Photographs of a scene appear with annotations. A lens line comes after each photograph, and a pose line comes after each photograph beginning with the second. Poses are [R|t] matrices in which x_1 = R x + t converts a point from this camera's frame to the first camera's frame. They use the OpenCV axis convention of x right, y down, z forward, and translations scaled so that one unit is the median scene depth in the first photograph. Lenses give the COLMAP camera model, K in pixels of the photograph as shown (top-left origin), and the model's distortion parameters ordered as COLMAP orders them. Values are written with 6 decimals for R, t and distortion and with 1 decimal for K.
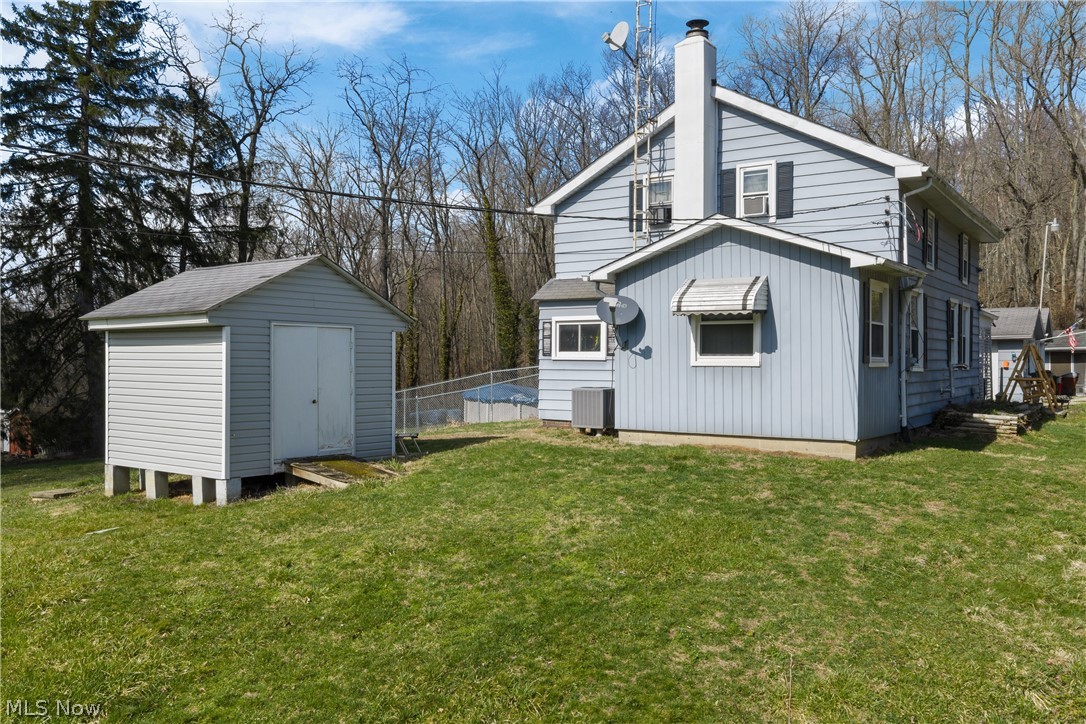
lens RADIAL K [[899.2, 0, 550.6], [0, 899.2, 376.3], [0, 0, 1]] dist [0.002513, -0.011958]
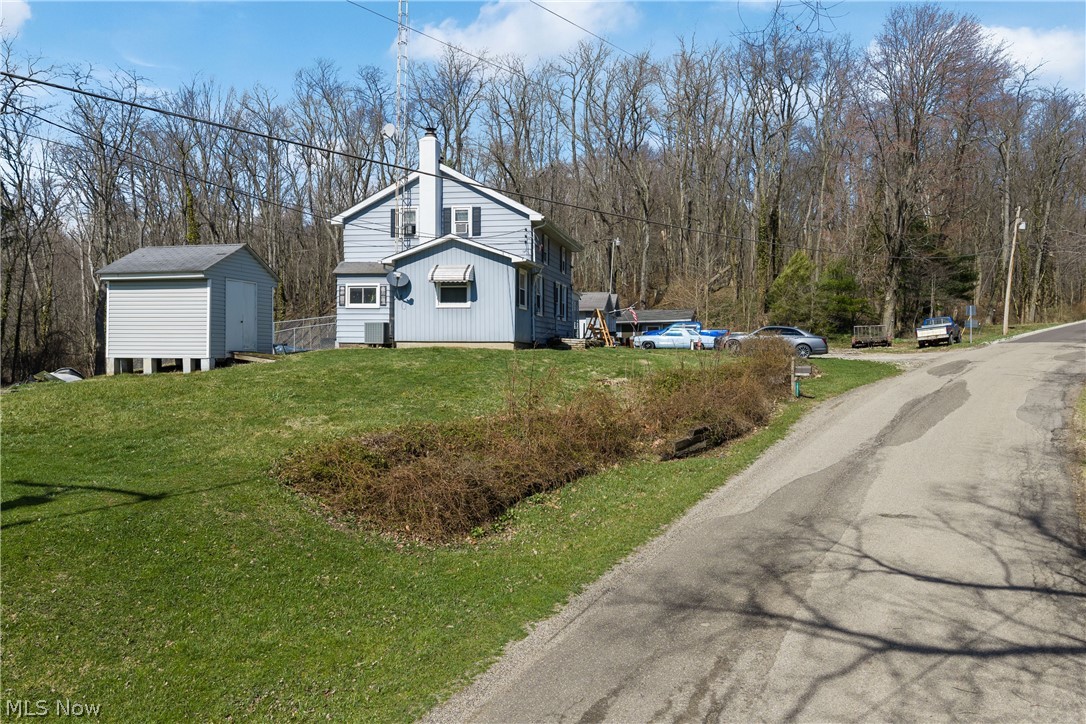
lens RADIAL K [[899.2, 0, 550.6], [0, 899.2, 376.3], [0, 0, 1]] dist [0.002513, -0.011958]
pose [[0.920831, -0.006430, 0.389909, -0.372839], [0.002336, 0.999937, 0.010973, 0.113772], [-0.389955, -0.009194, 0.920788, -0.906584]]
